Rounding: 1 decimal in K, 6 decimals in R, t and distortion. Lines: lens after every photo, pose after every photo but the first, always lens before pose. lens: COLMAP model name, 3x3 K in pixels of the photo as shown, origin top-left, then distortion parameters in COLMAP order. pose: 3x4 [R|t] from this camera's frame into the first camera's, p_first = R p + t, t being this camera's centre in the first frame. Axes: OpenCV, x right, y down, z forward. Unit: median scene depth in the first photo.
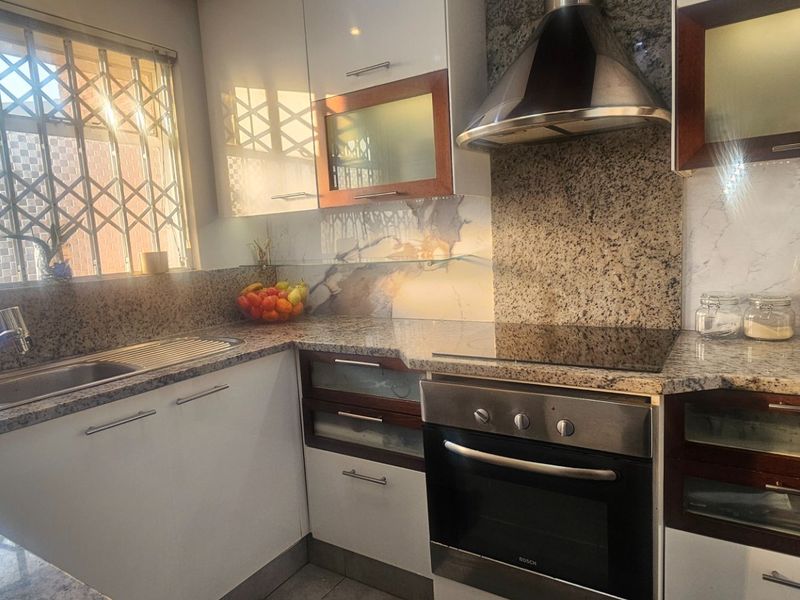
lens RADIAL K [[530.9, 0, 398.4], [0, 530.9, 300.0], [0, 0, 1]] dist [0.025319, -0.002431]
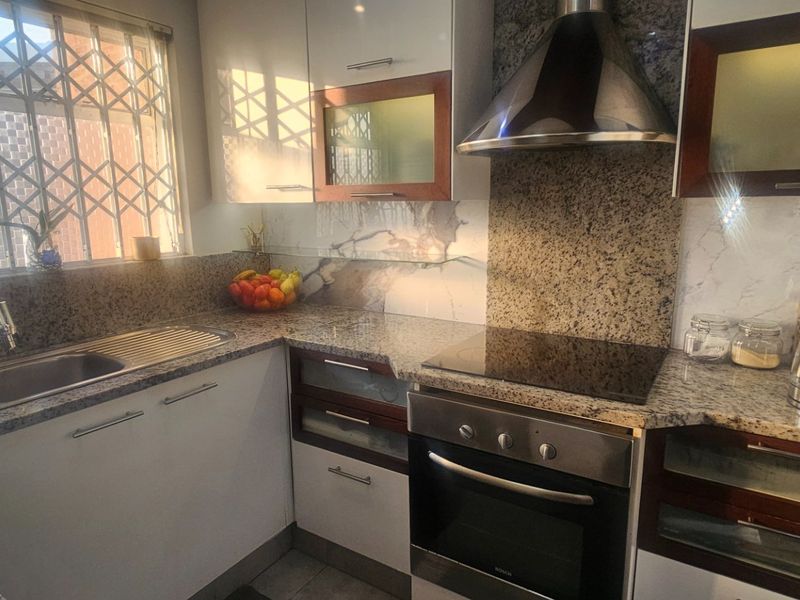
lens RADIAL K [[530.9, 0, 397.7], [0, 530.9, 299.9], [0, 0, 1]] dist [0.025319, -0.002431]
pose [[0.998944, 0.045023, 0.009121, 0.004429], [-0.045538, 0.996664, 0.067725, -0.075652], [-0.006042, -0.068069, 0.997662, 0.006269]]
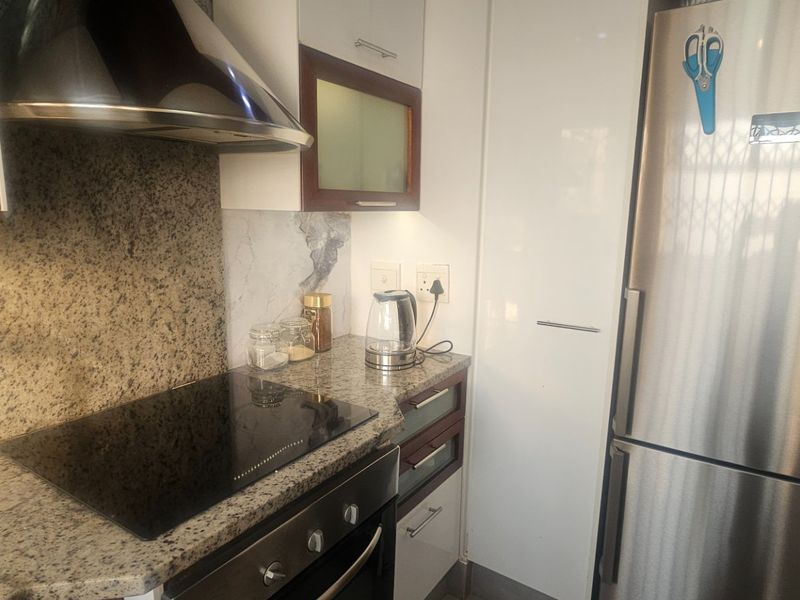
lens RADIAL K [[530.9, 0, 394.7], [0, 530.9, 301.8], [0, 0, 1]] dist [0.025319, -0.002431]
pose [[0.018926, -0.121450, 0.992417, -0.356060], [0.101237, 0.987726, 0.118946, -0.137678], [-0.994682, 0.098218, 0.030989, 0.634270]]
